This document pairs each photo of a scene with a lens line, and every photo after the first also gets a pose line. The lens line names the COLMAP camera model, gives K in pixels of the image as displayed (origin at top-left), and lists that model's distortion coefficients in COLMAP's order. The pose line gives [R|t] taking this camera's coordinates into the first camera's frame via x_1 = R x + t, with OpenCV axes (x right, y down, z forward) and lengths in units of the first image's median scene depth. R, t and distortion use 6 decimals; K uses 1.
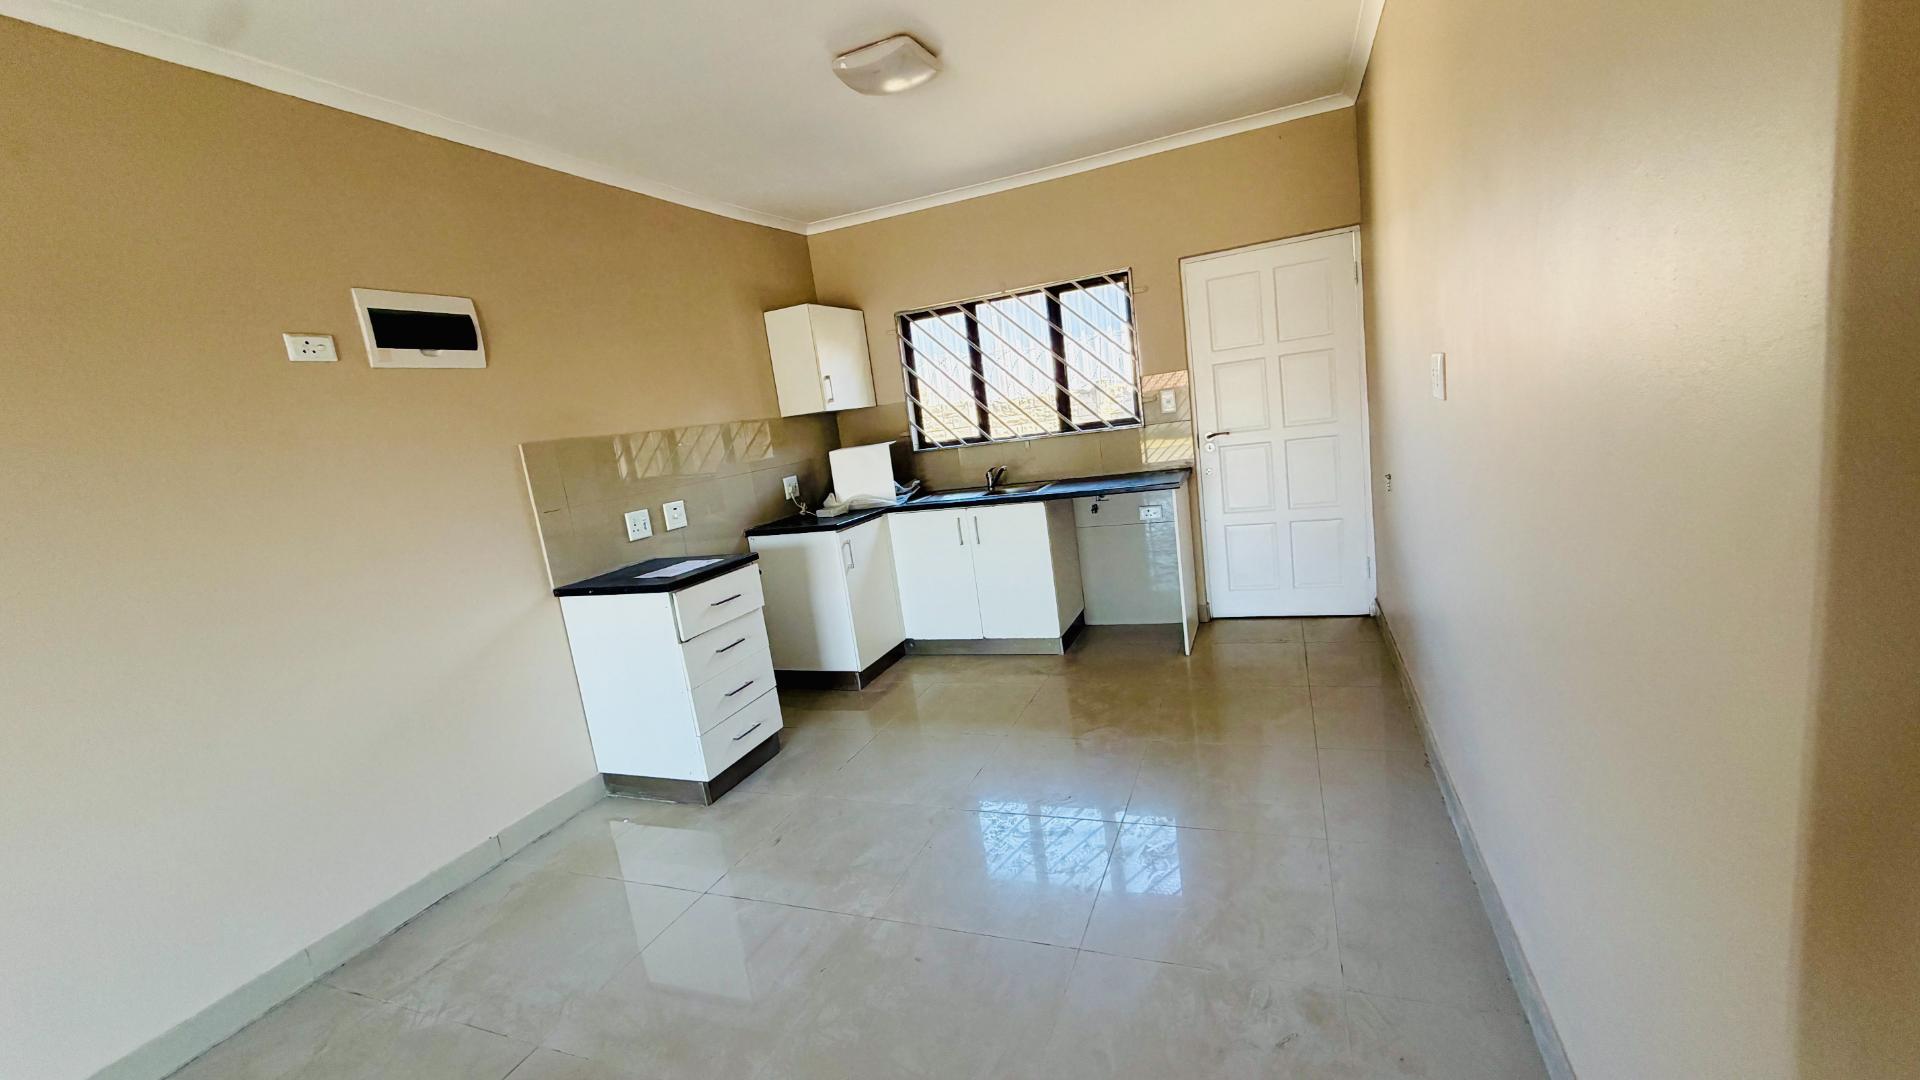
lens RADIAL K [[765.8, 0, 957.3], [0, 765.8, 542.1], [0, 0, 1]] dist [-0.000354, 0.000586]
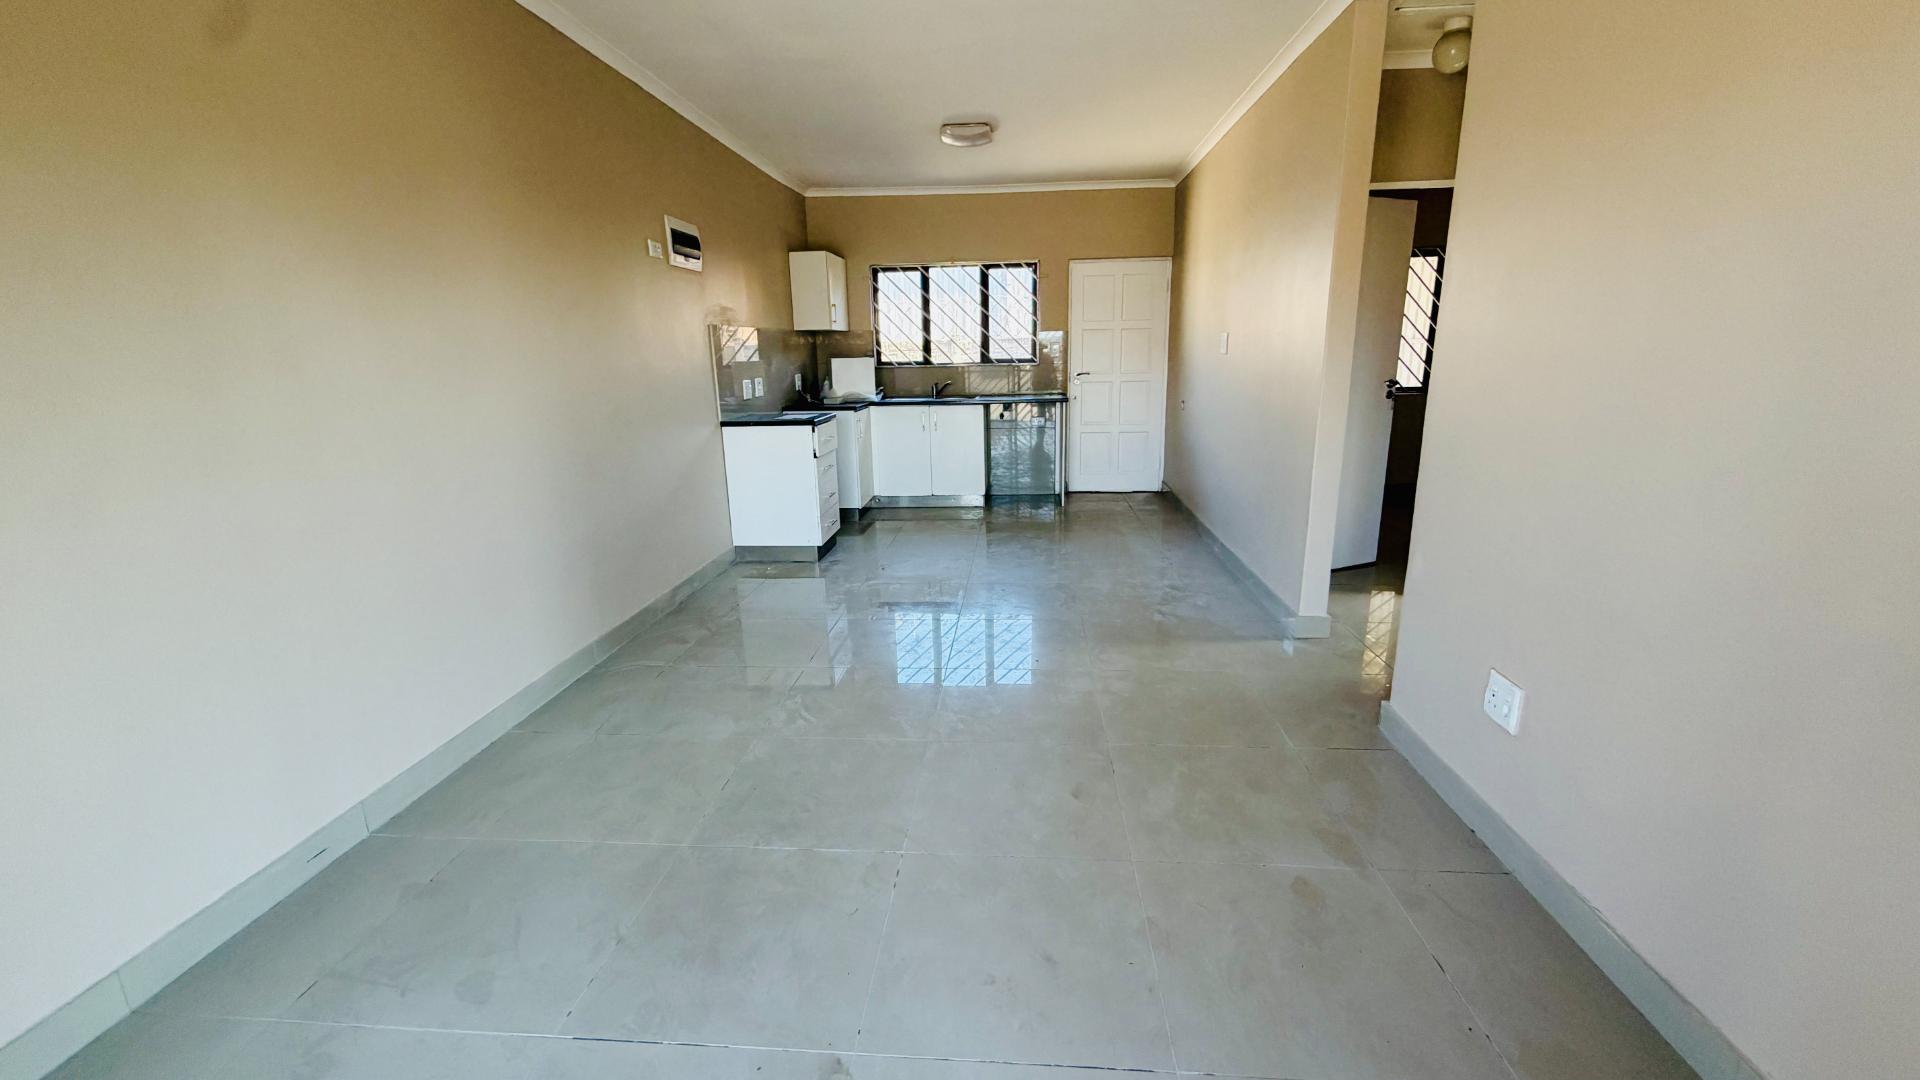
lens RADIAL K [[765.8, 0, 961.4], [0, 765.8, 535.1], [0, 0, 1]] dist [-0.000354, 0.000586]
pose [[0.947696, 0.037412, 0.316975, -0.414592], [-0.051818, 0.997966, 0.037136, 0.157855], [-0.314941, -0.051619, 0.947706, -0.477734]]
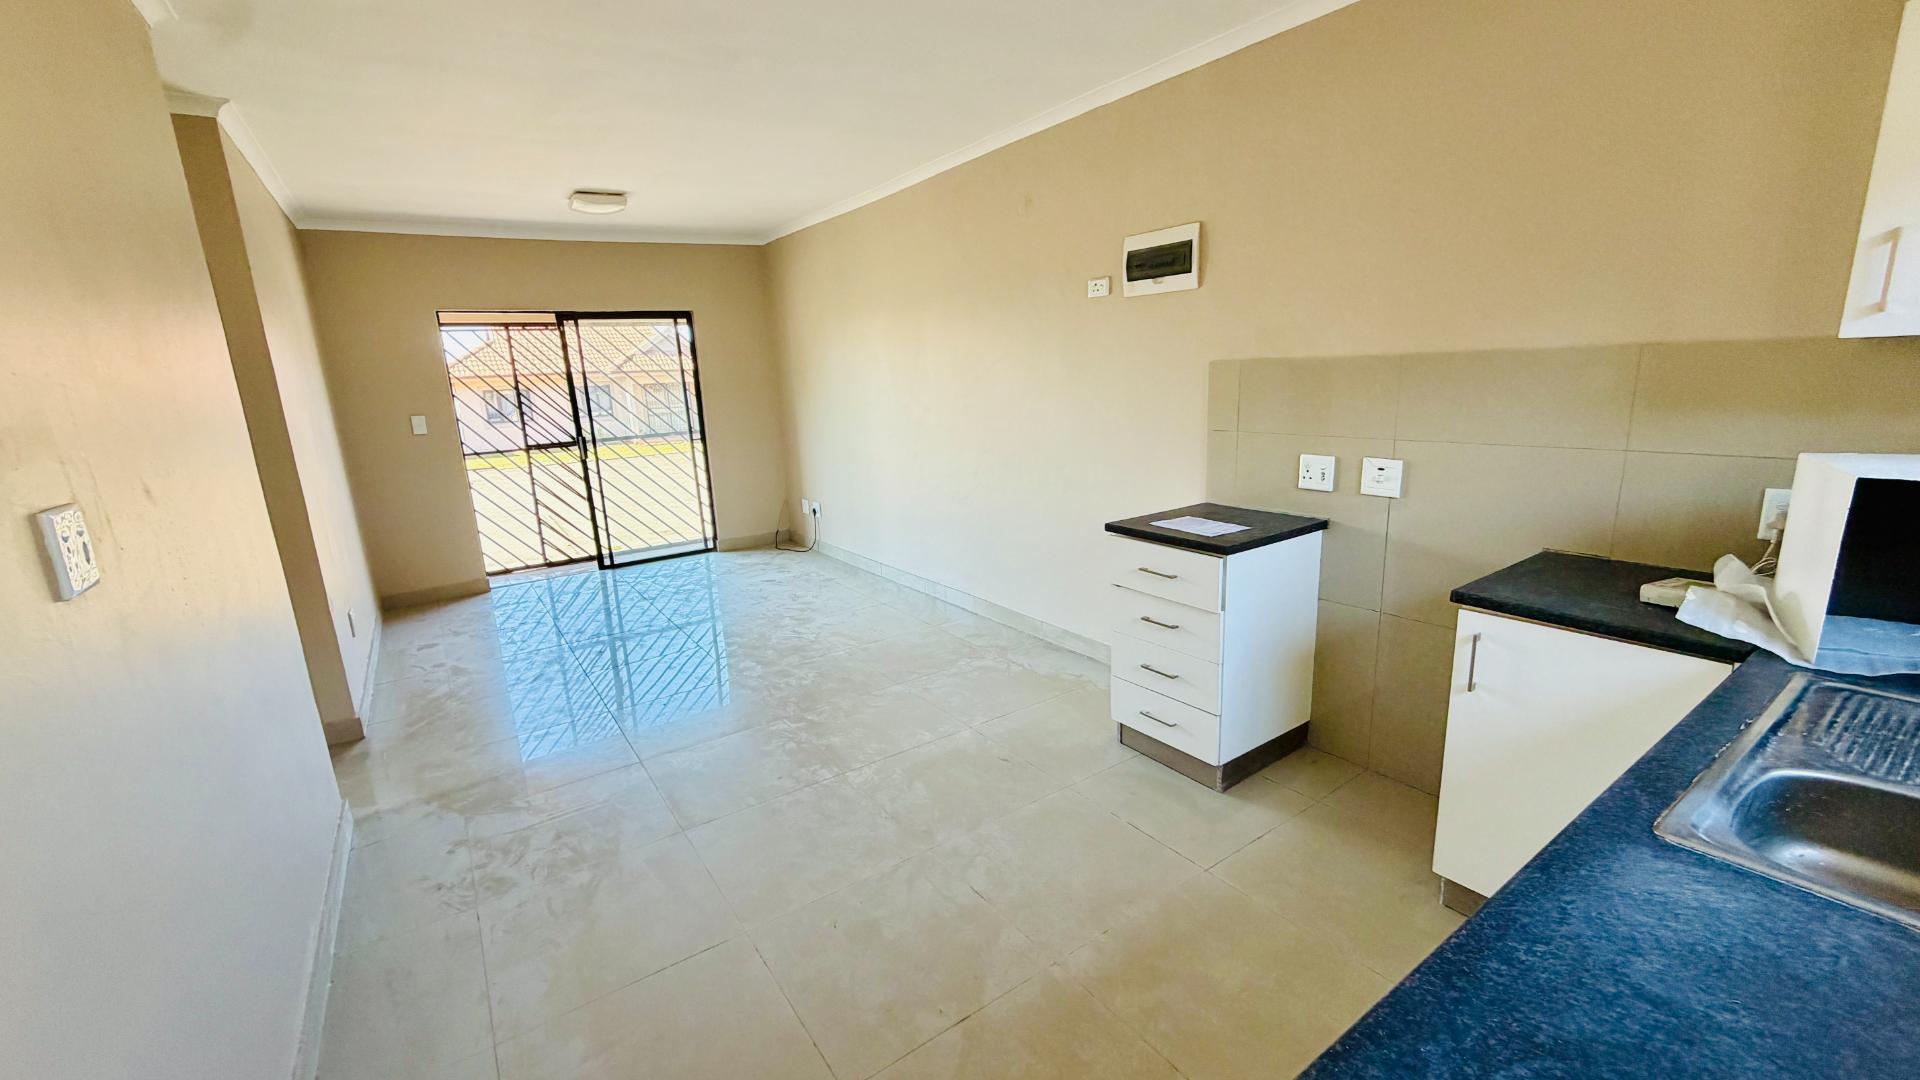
lens RADIAL K [[765.8, 0, 959.0], [0, 765.8, 540.4], [0, 0, 1]] dist [-0.000354, 0.000586]
pose [[-0.529368, 0.335024, -0.779441, 0.376790], [-0.029590, 0.910877, 0.411615, -0.240115], [0.847876, 0.240960, -0.472276, 0.929347]]
